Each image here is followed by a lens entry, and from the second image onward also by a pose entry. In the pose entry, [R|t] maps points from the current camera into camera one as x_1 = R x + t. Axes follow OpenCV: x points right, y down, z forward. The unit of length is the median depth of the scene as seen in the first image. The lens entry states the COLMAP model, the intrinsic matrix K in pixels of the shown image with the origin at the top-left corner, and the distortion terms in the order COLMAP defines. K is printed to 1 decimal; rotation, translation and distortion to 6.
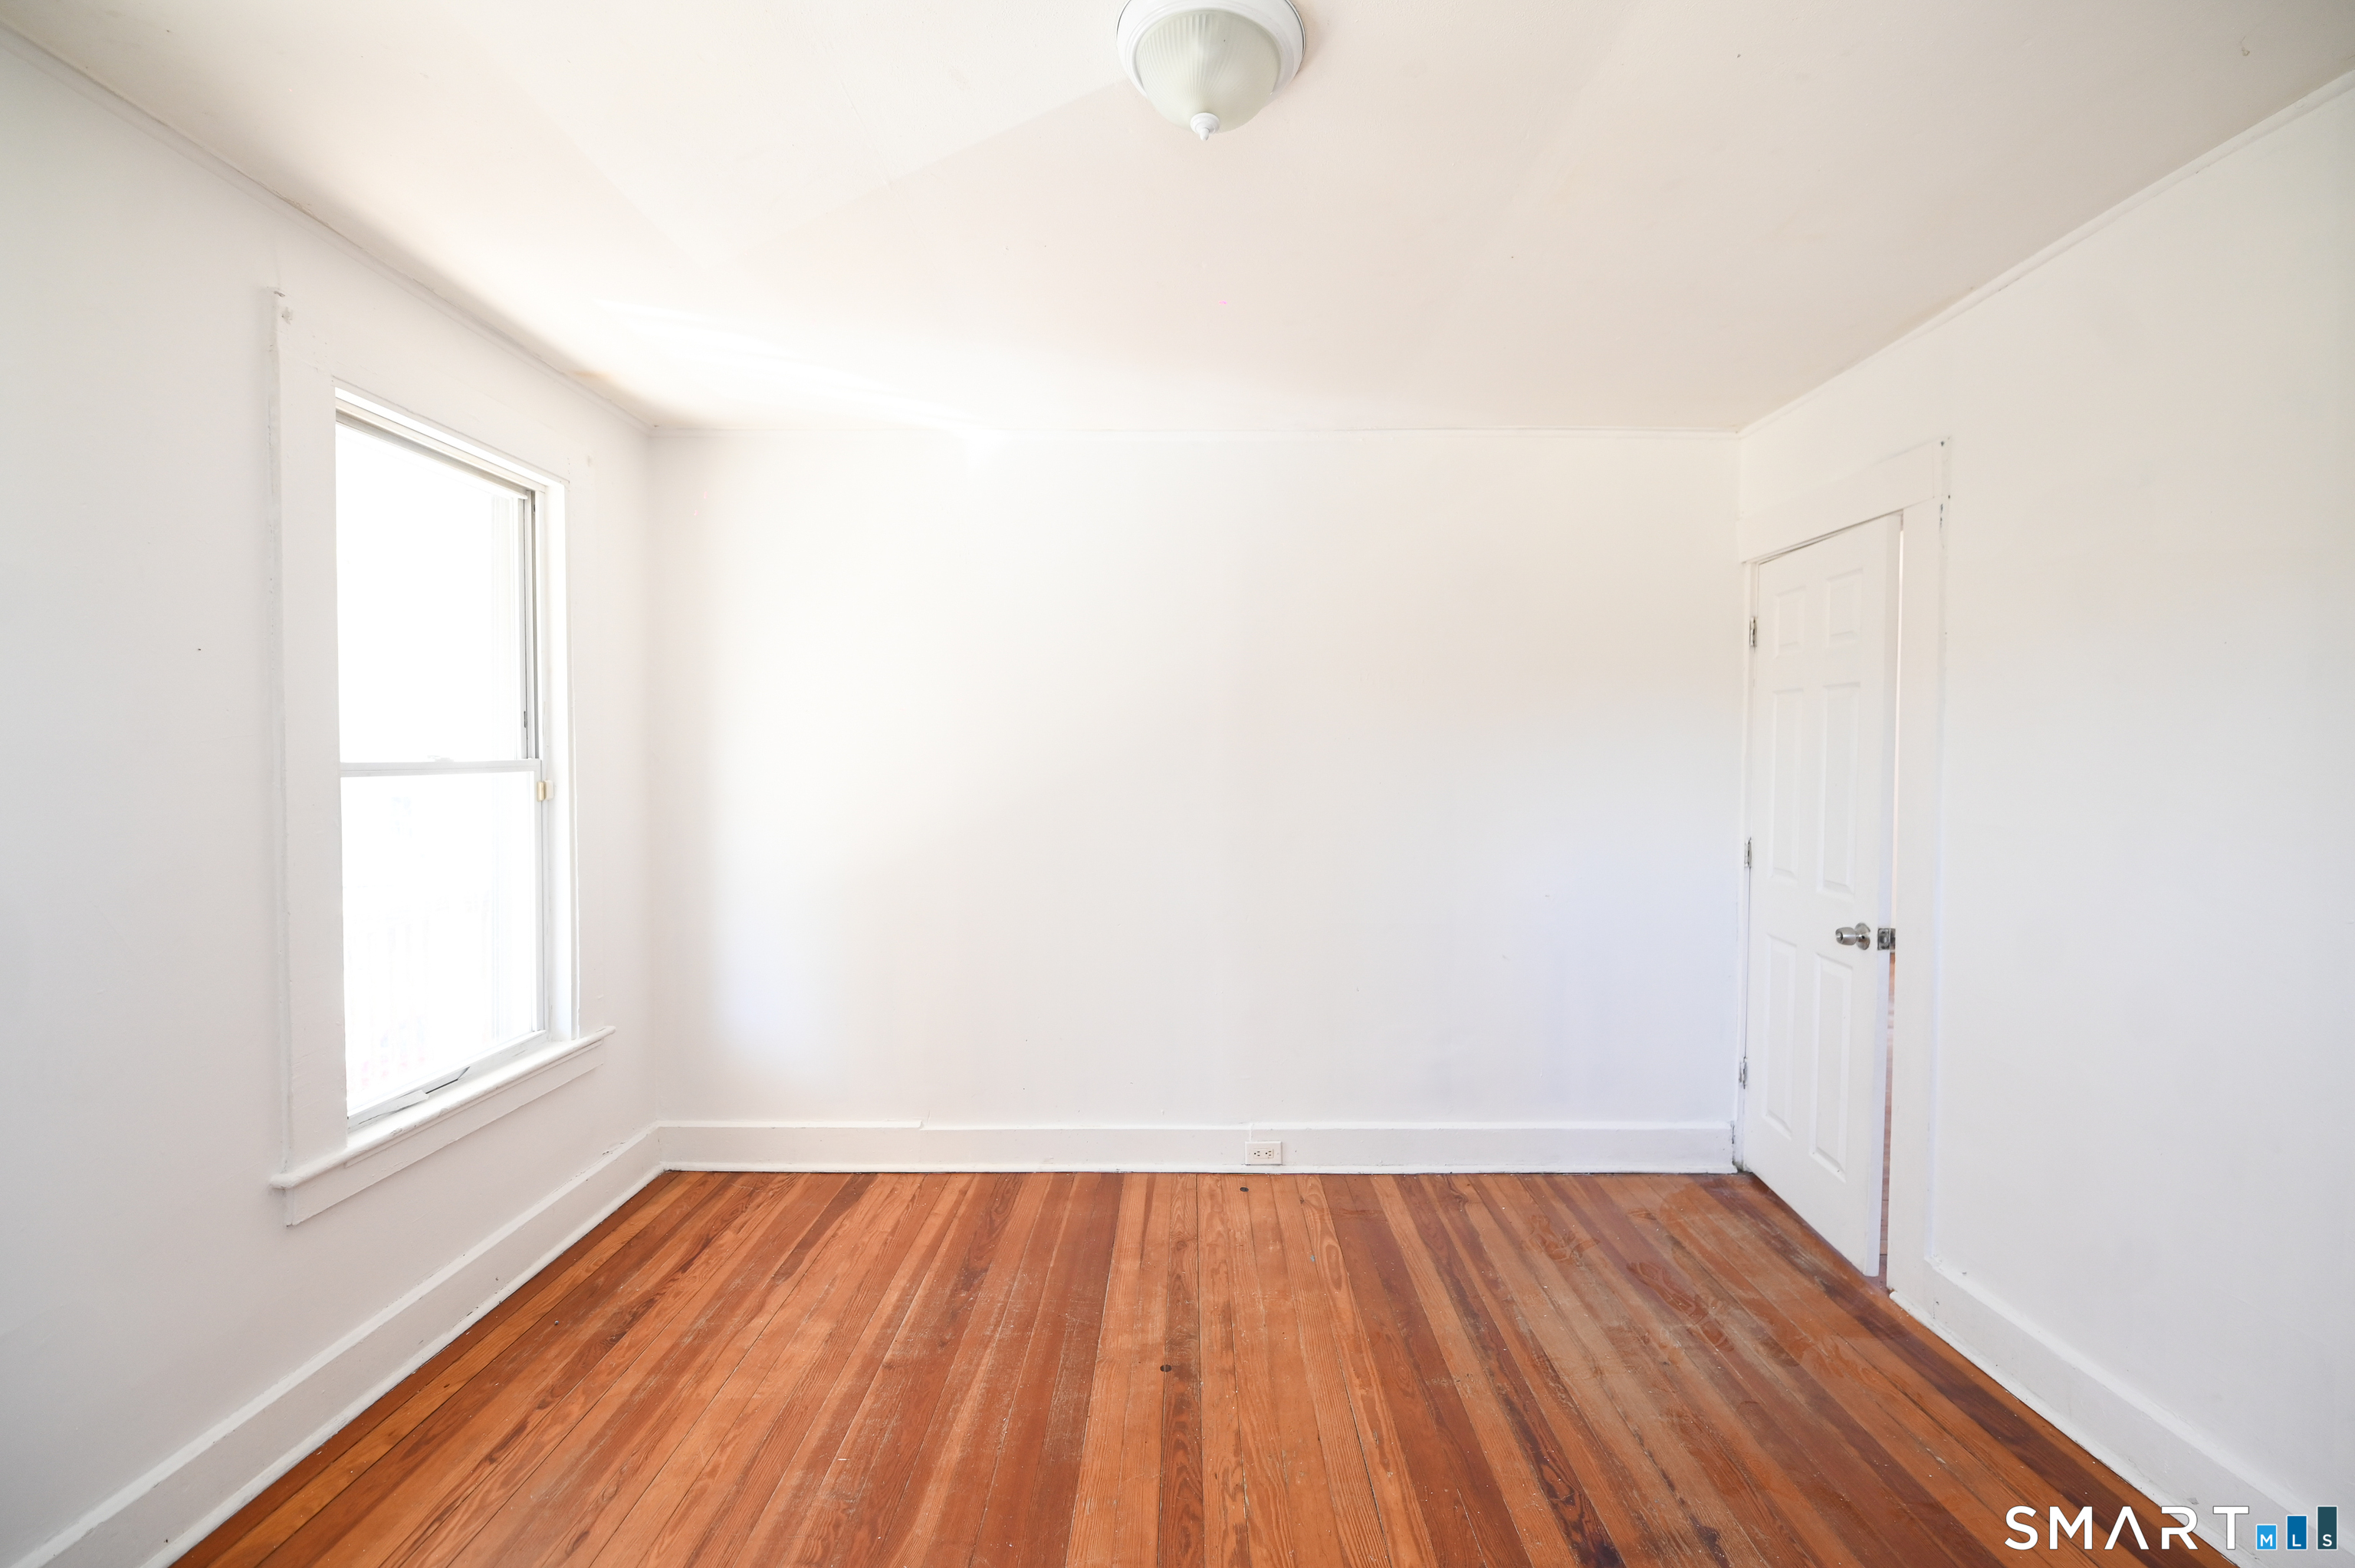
lens RADIAL K [[986.5, 0, 1181.9], [0, 986.5, 781.5], [0, 0, 1]] dist [-0.000396, -0.004164]
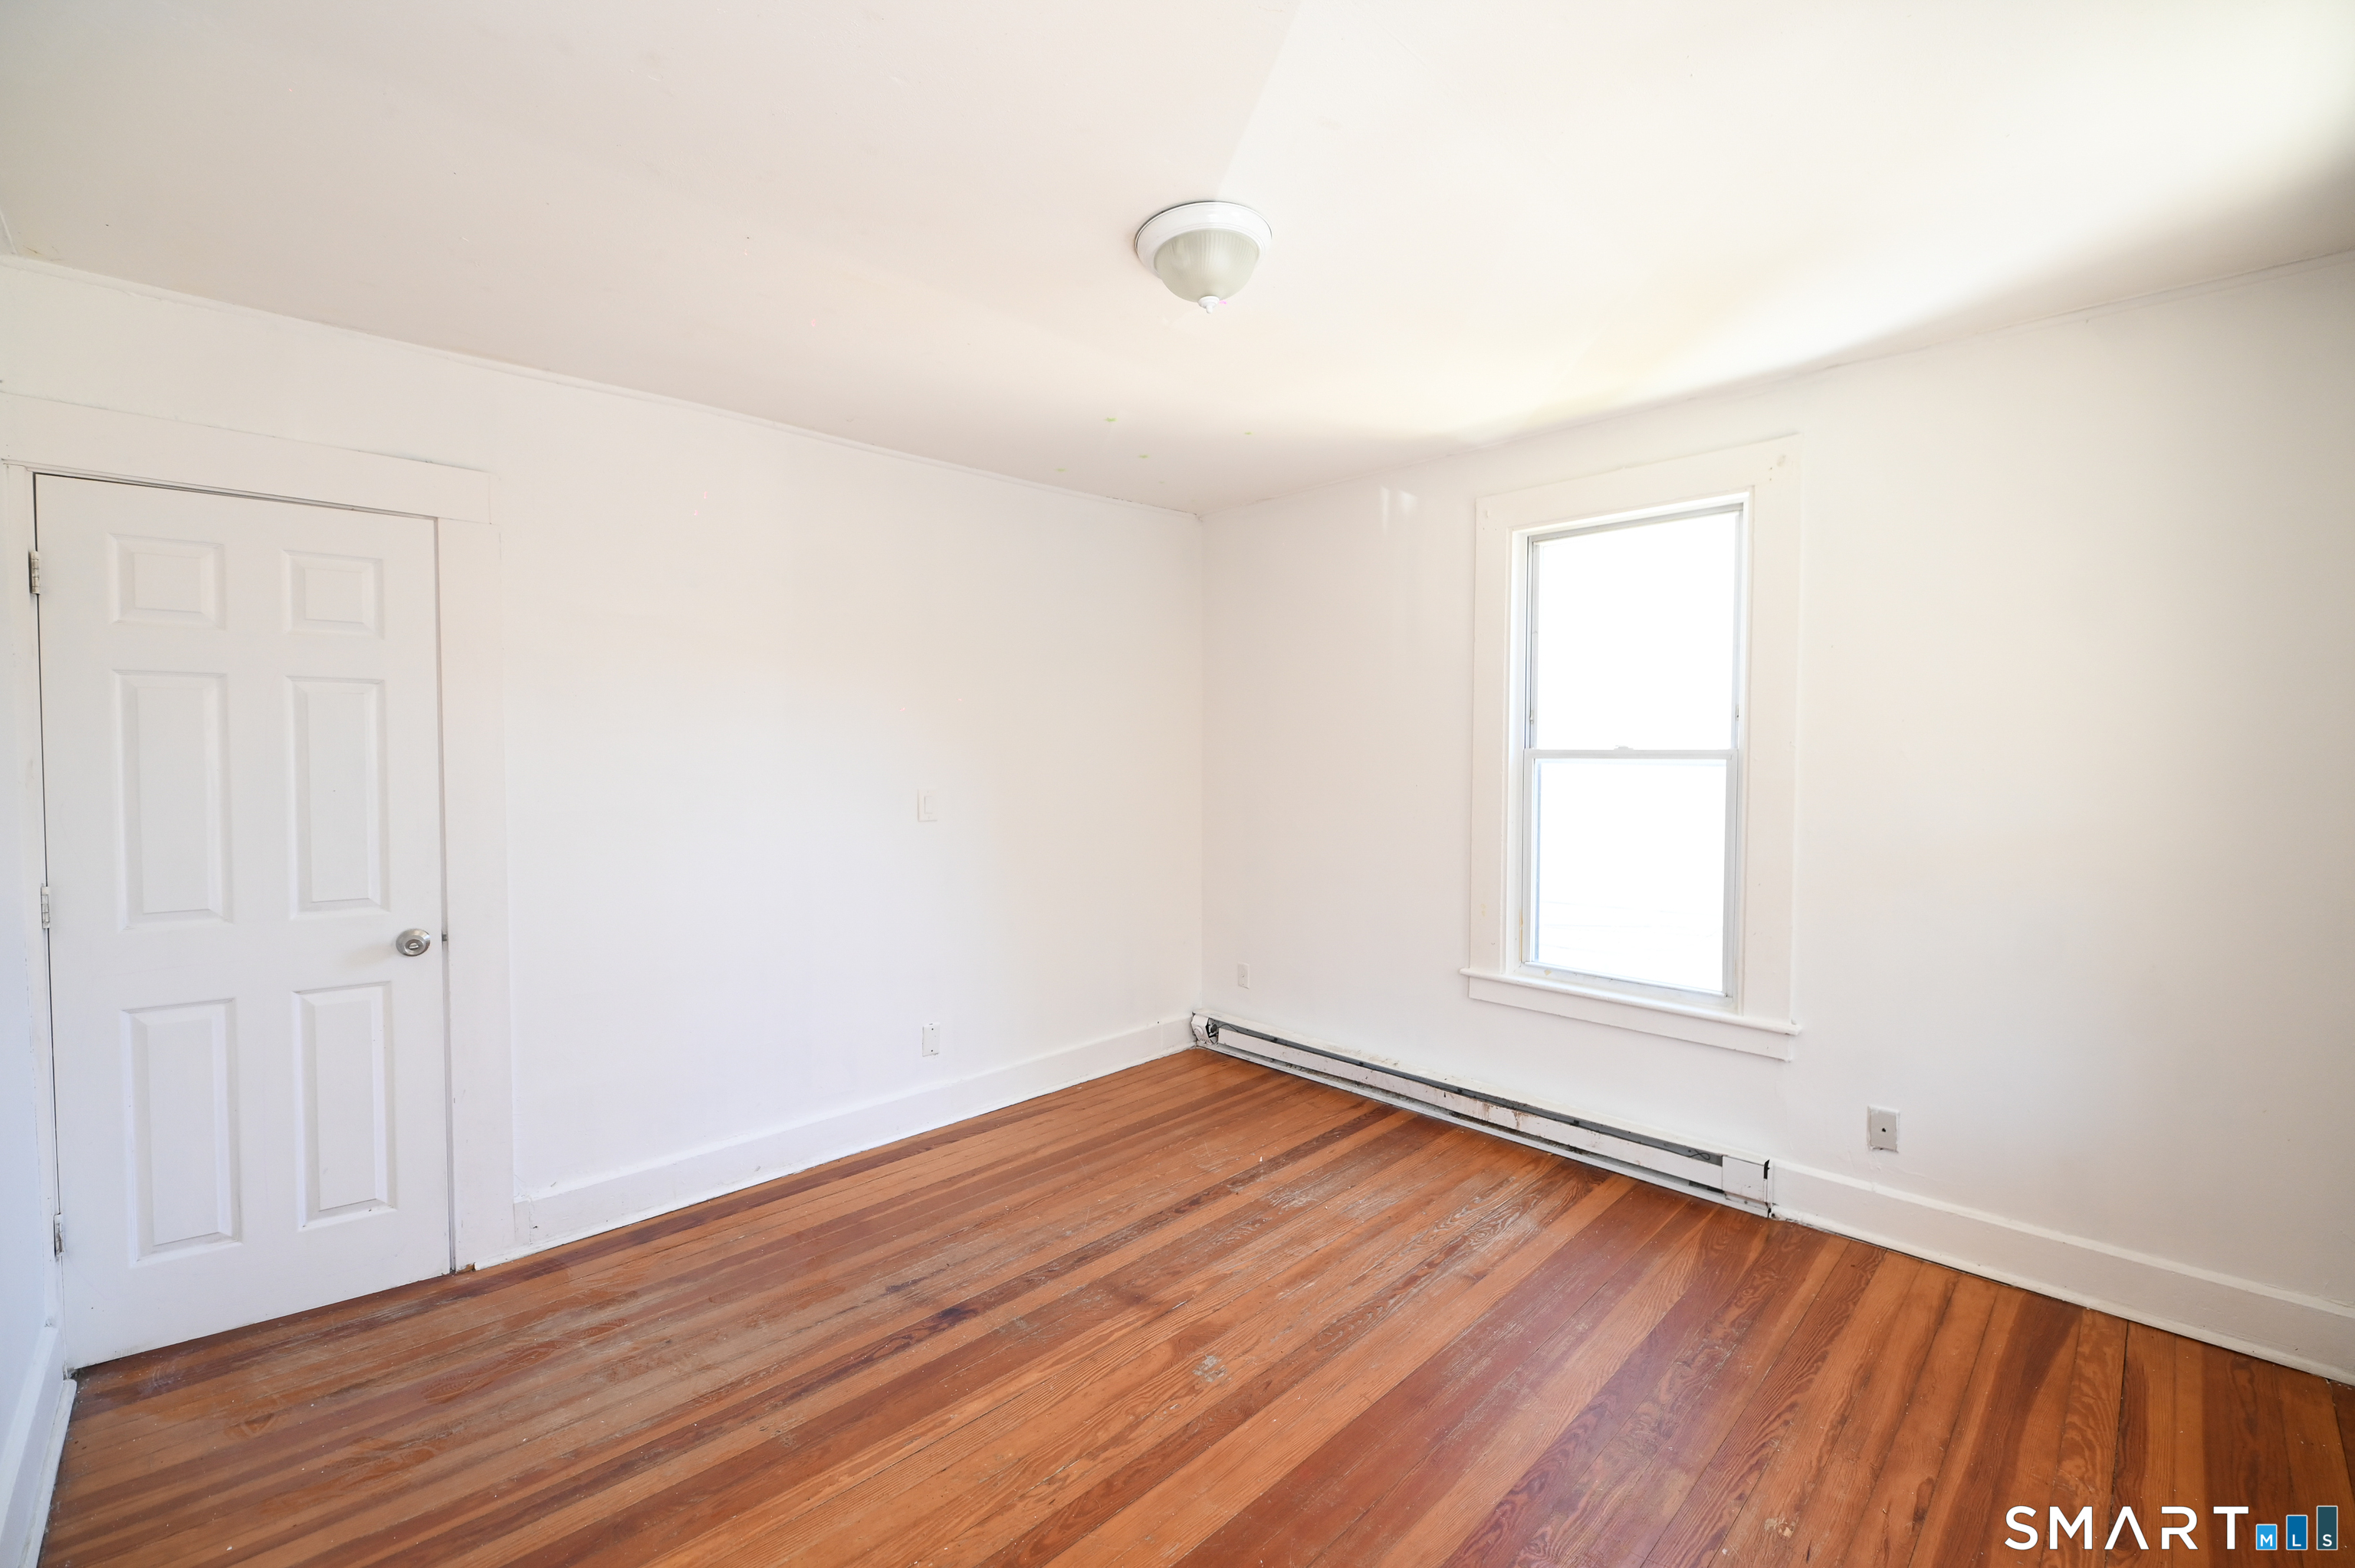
lens RADIAL K [[986.5, 0, 1181.9], [0, 986.5, 781.5], [0, 0, 1]] dist [-0.000396, -0.004164]
pose [[-0.703798, -0.023037, 0.710027, -0.601314], [0.021220, 0.998346, 0.053426, -0.043337], [-0.710083, 0.052668, -0.702145, 1.282619]]
